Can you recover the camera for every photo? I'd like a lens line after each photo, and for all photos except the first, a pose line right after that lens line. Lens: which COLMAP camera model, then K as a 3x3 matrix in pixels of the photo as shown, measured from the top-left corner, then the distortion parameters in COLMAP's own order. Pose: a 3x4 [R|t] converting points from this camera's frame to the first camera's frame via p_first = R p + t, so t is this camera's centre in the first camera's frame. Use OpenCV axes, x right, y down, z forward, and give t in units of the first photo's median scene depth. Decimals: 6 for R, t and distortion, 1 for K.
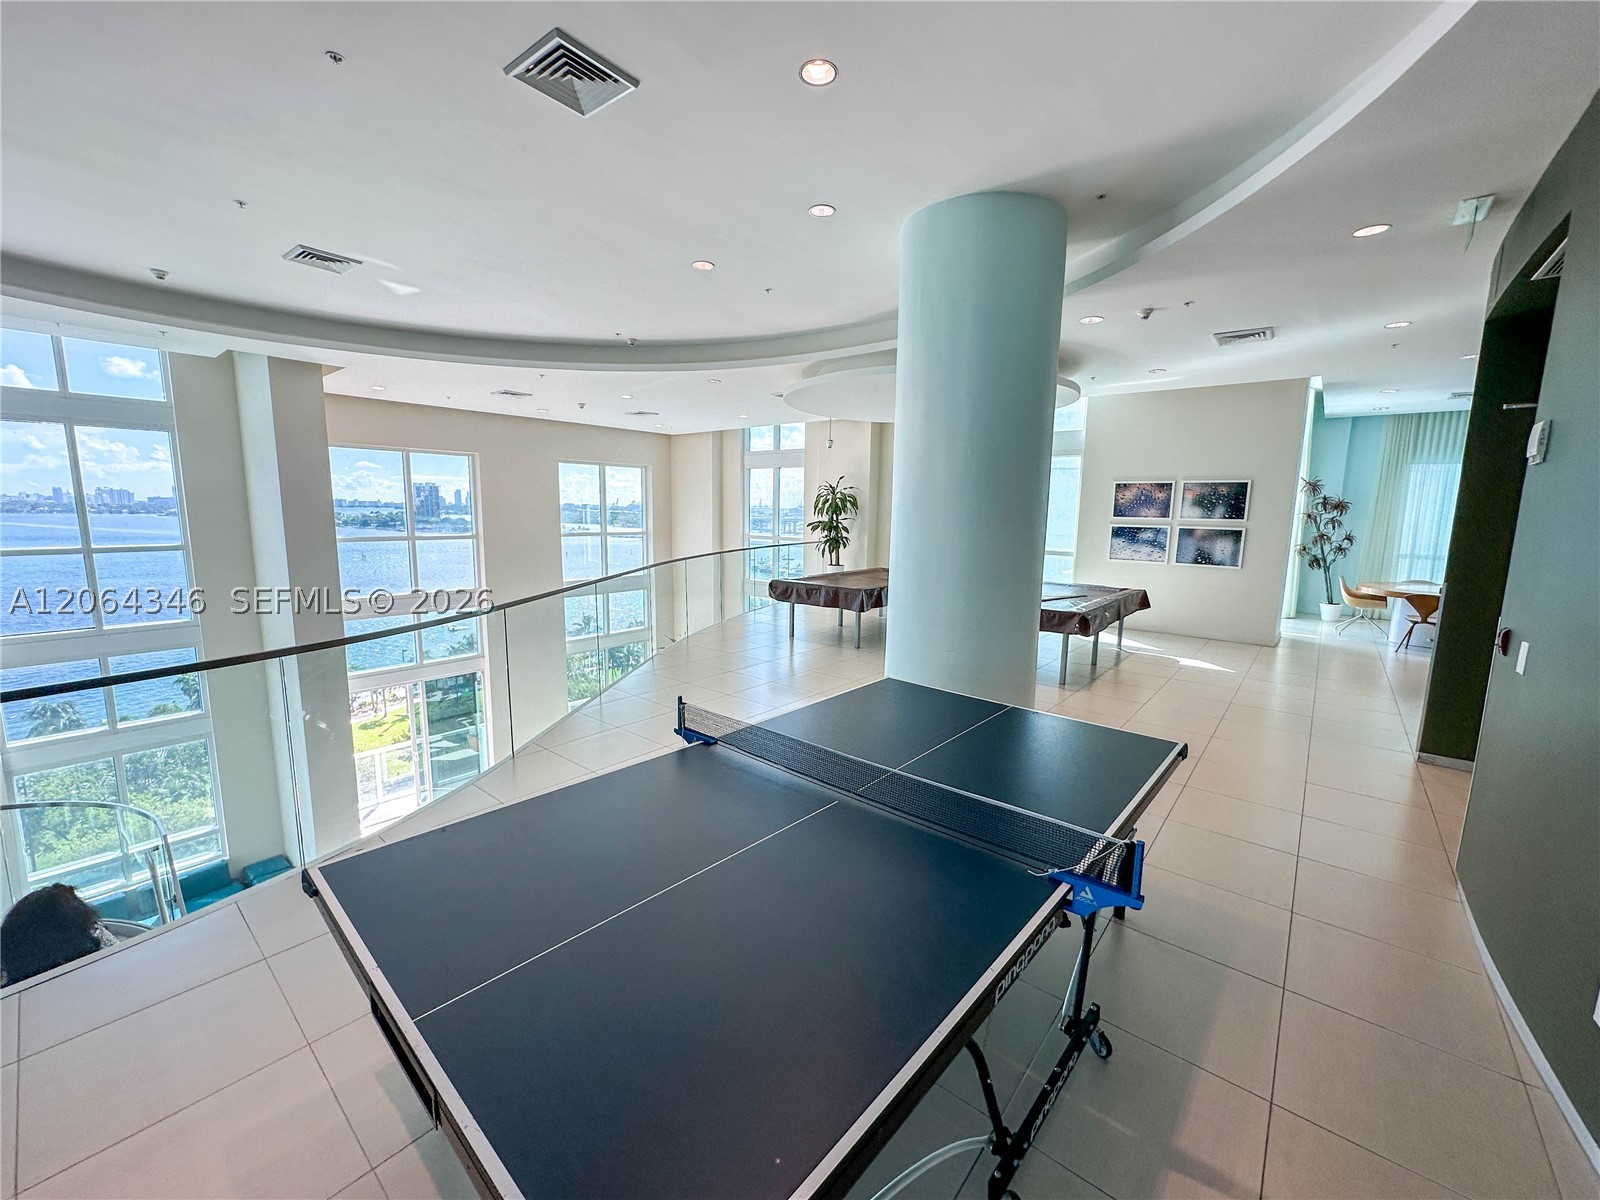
lens RADIAL K [[640.3, 0, 796.5], [0, 640.3, 599.2], [0, 0, 1]] dist [0.002027, -0.000196]
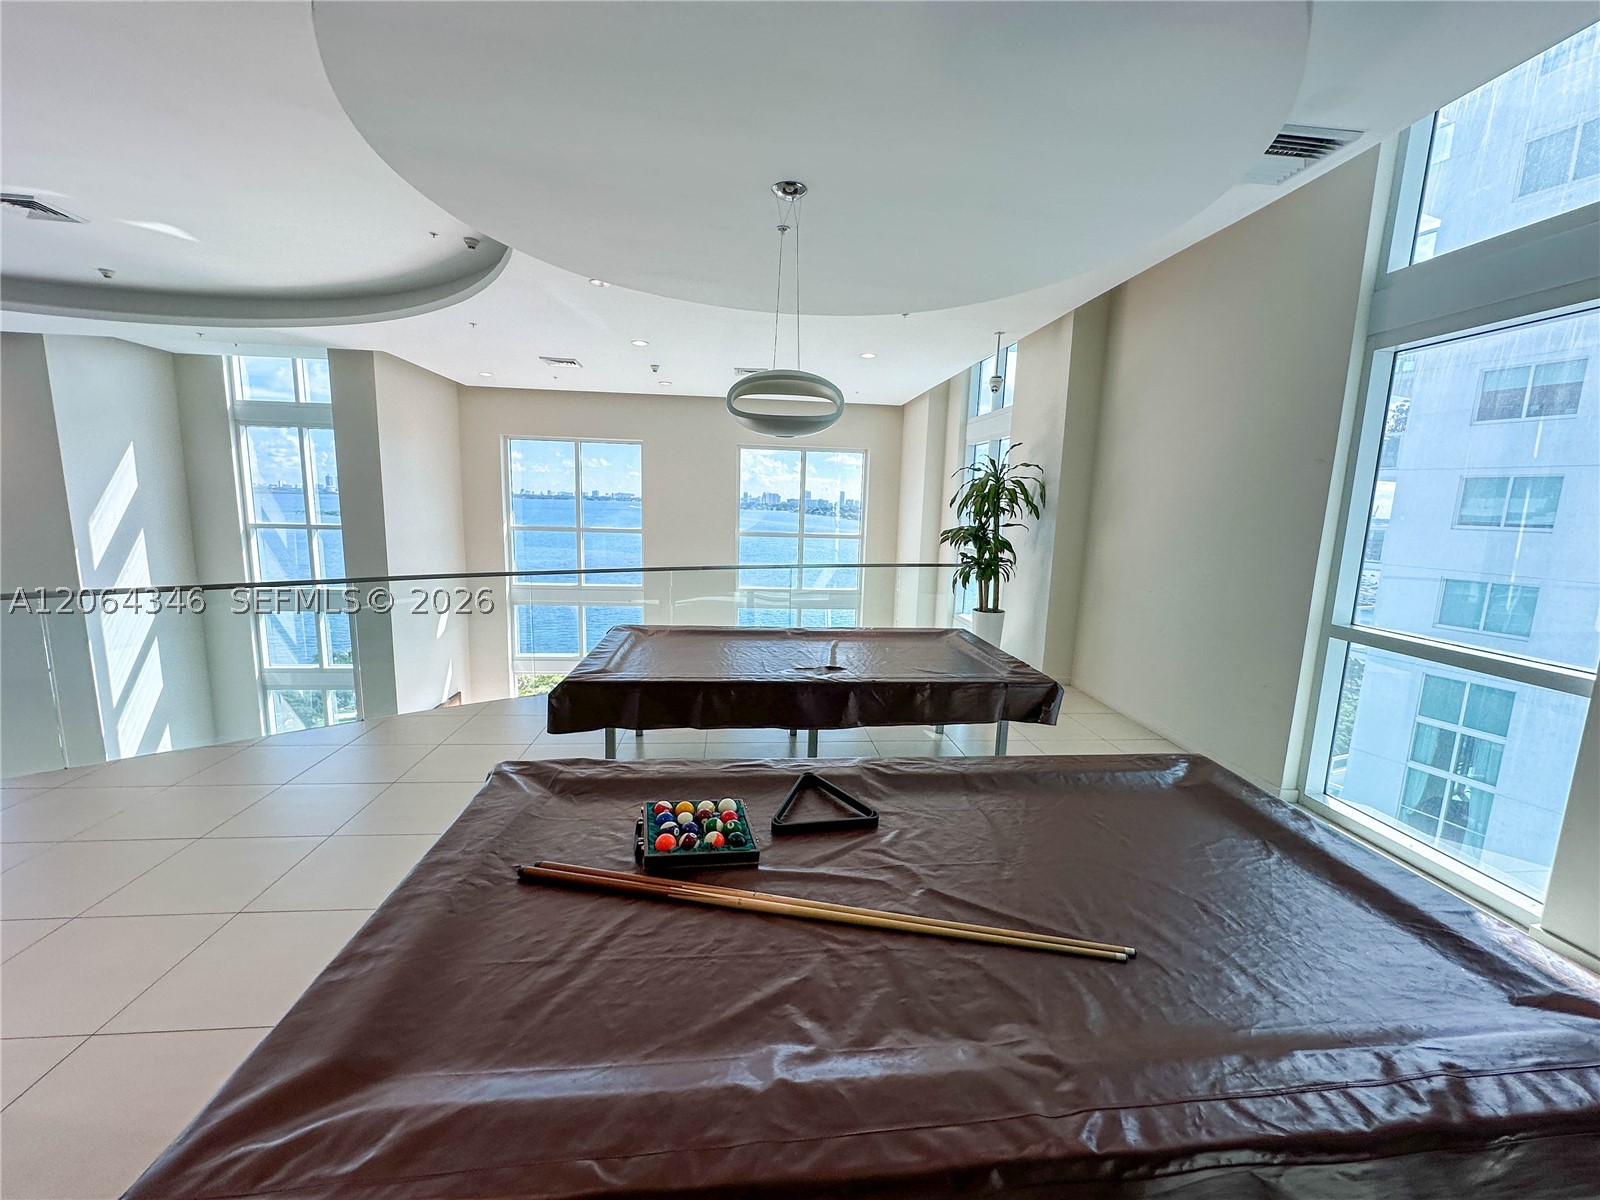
lens RADIAL K [[640.3, 0, 796.5], [0, 640.3, 599.2], [0, 0, 1]] dist [0.002027, -0.000196]
pose [[0.717050, 0.112290, -0.687917, 0.322148], [-0.115902, 0.992407, 0.041182, -0.067324], [0.687318, 0.050201, 0.724620, 0.508868]]
